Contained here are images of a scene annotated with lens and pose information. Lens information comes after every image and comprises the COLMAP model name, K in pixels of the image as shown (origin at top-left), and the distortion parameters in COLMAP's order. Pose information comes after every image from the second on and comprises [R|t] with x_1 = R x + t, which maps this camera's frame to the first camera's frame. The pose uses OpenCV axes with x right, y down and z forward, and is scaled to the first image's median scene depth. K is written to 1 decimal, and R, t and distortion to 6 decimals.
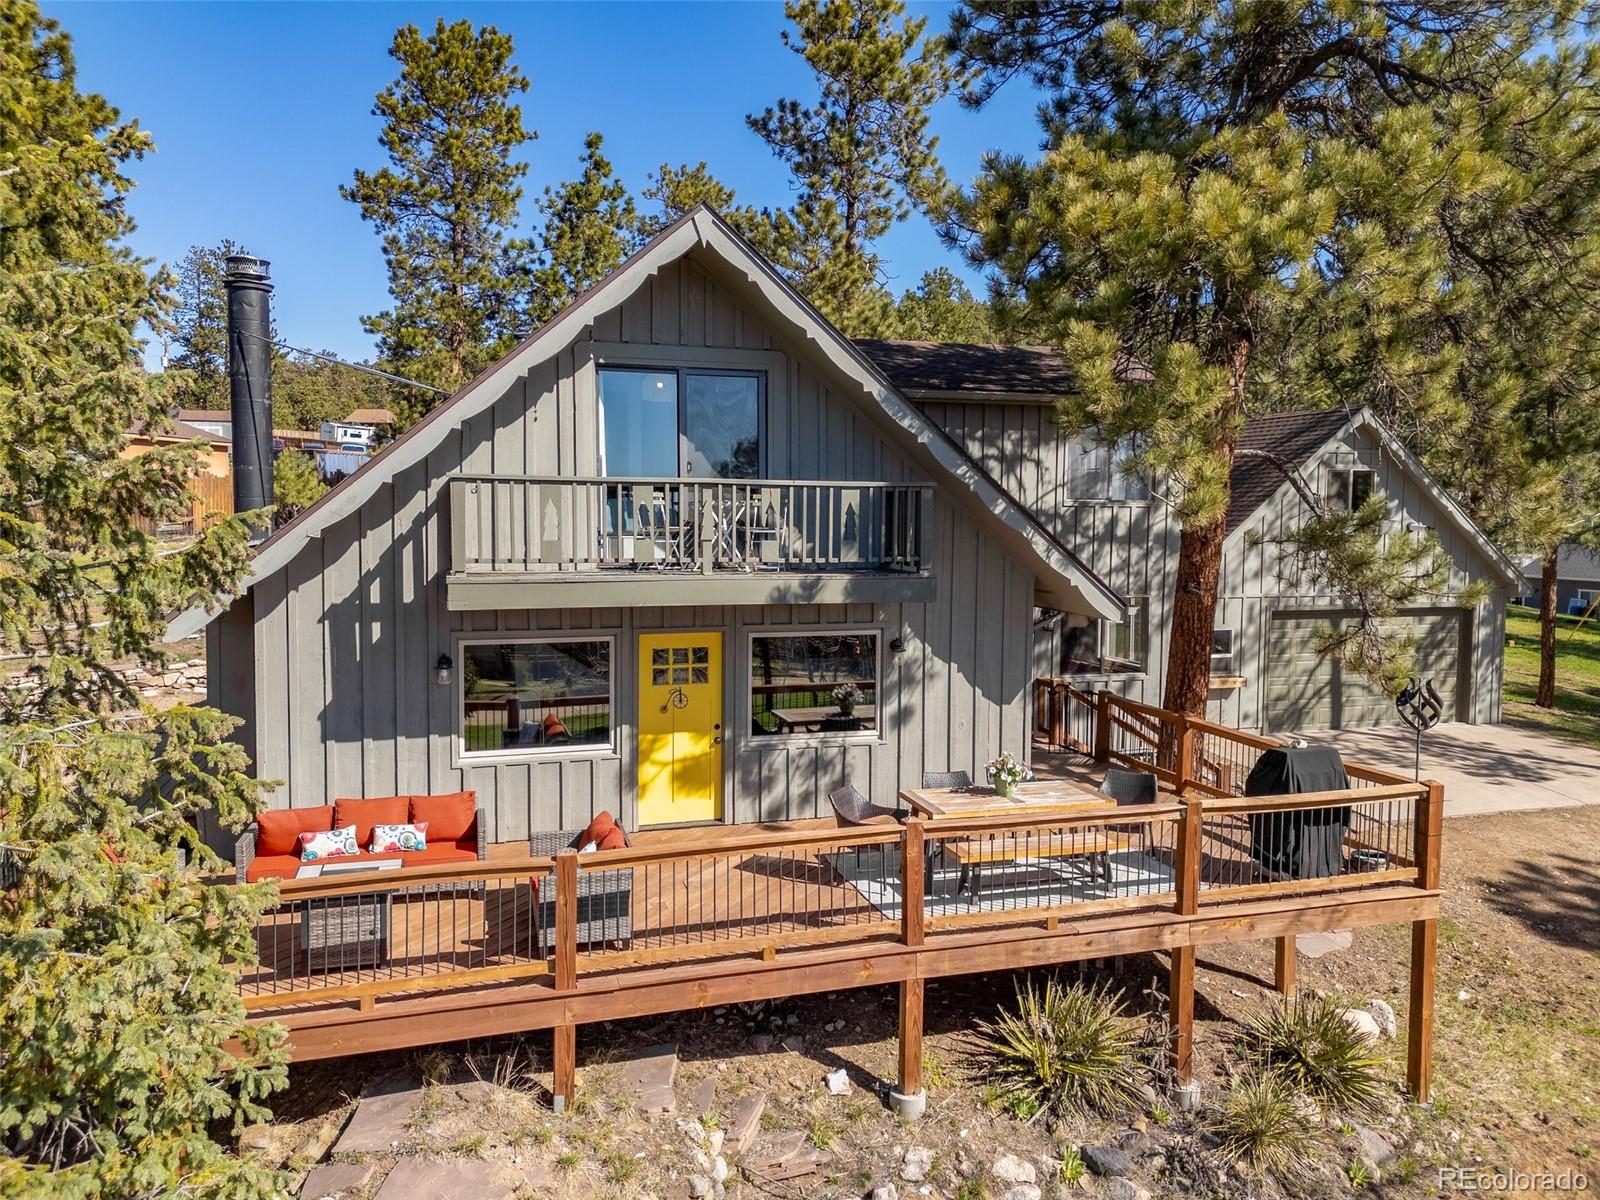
lens RADIAL K [[1167.6, 0, 799.4], [0, 1167.6, 585.2], [0, 0, 1]] dist [0.036034, -0.013234]
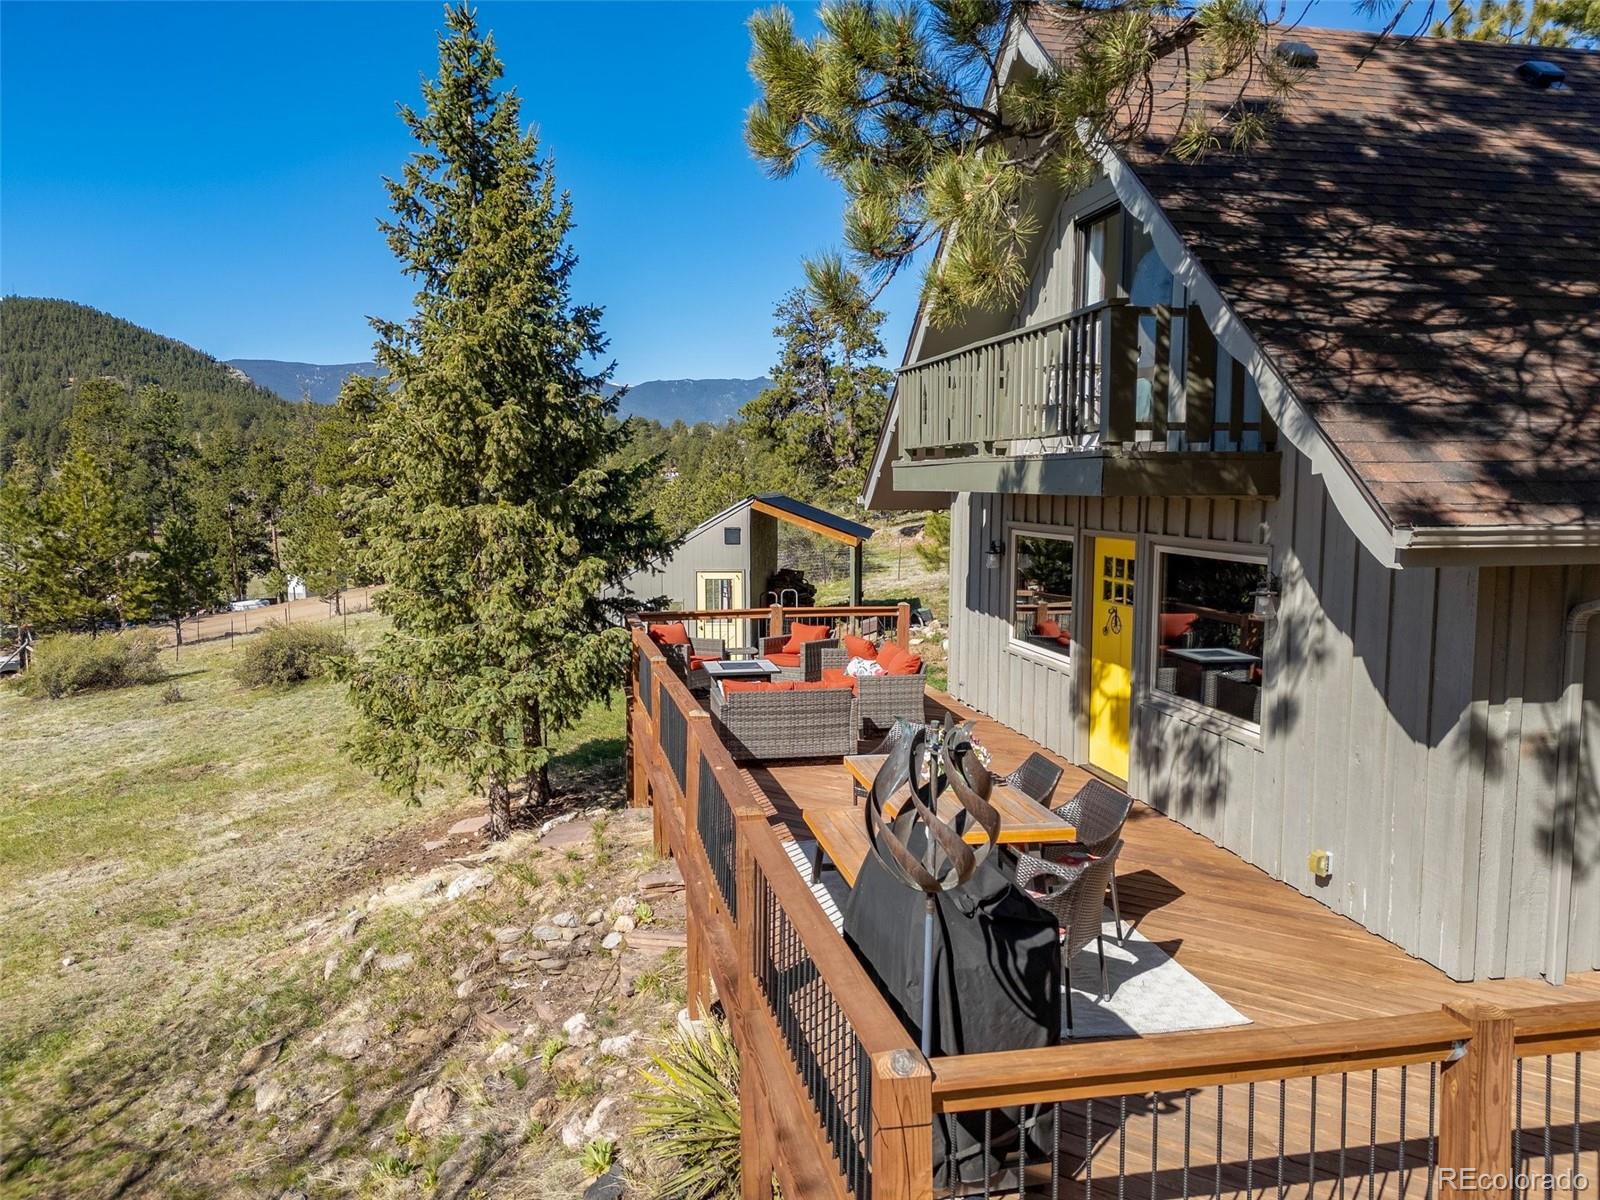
lens RADIAL K [[1167.6, 0, 789.9], [0, 1167.6, 588.2], [0, 0, 1]] dist [0.036034, -0.013234]
pose [[-0.105404, 0.083822, -0.990890, 0.719442], [-0.068630, 0.993452, 0.091339, 0.016430], [0.992058, 0.077633, -0.098961, 0.861625]]
